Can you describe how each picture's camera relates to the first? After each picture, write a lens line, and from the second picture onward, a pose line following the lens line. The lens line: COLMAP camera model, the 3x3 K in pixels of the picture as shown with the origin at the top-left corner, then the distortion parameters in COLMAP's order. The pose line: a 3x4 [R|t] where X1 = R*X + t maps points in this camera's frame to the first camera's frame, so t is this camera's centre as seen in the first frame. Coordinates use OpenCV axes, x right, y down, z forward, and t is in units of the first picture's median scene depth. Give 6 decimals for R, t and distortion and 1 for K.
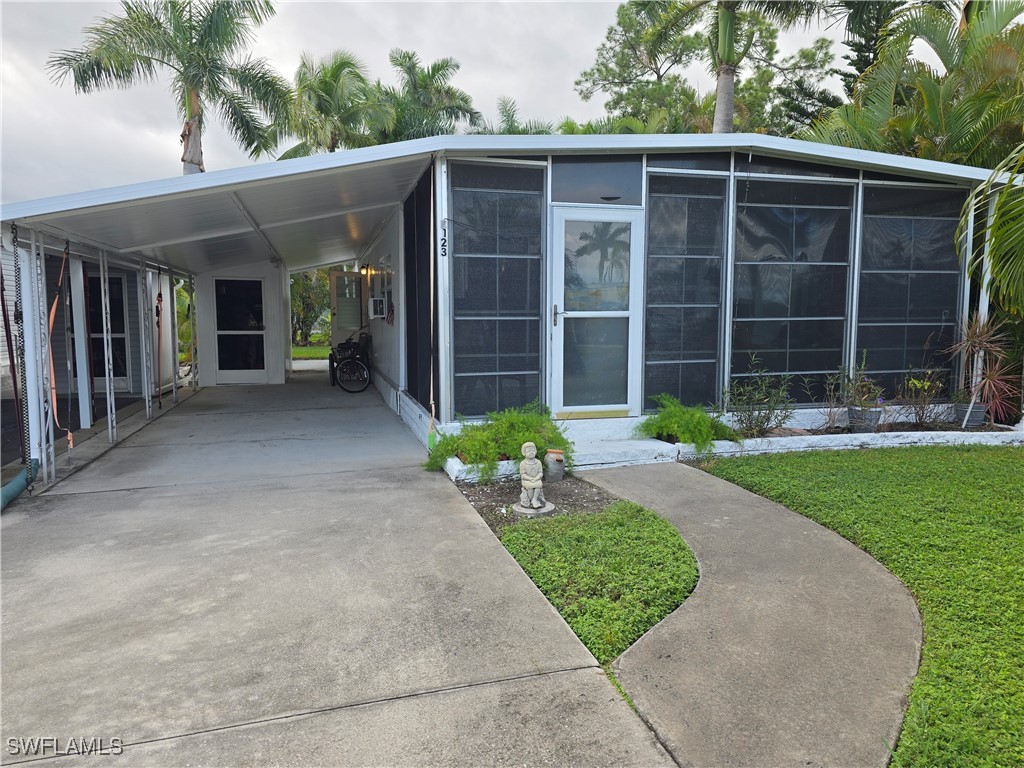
lens RADIAL K [[686.9, 0, 507.1], [0, 686.9, 380.7], [0, 0, 1]] dist [0.067756, -0.056098]
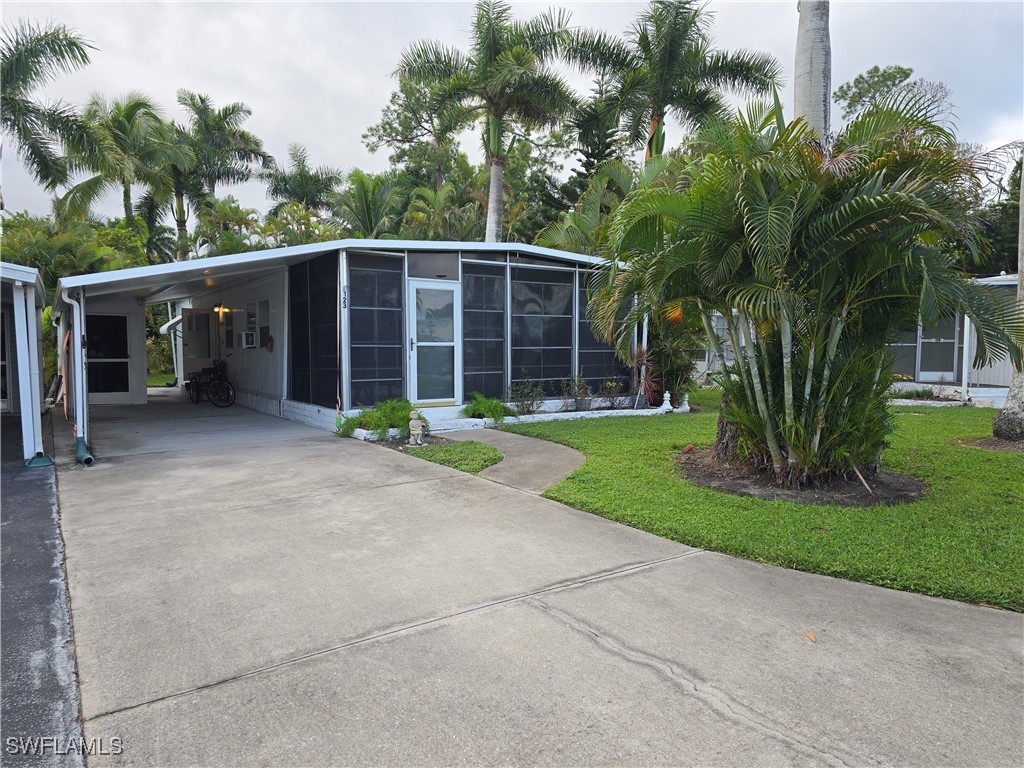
lens RADIAL K [[686.9, 0, 511.2], [0, 686.9, 386.1], [0, 0, 1]] dist [0.067756, -0.056098]
pose [[0.948136, -0.016800, 0.317421, -0.203804], [0.029884, 0.998891, -0.036395, 0.064262], [-0.316457, 0.043993, 0.947586, -0.572839]]
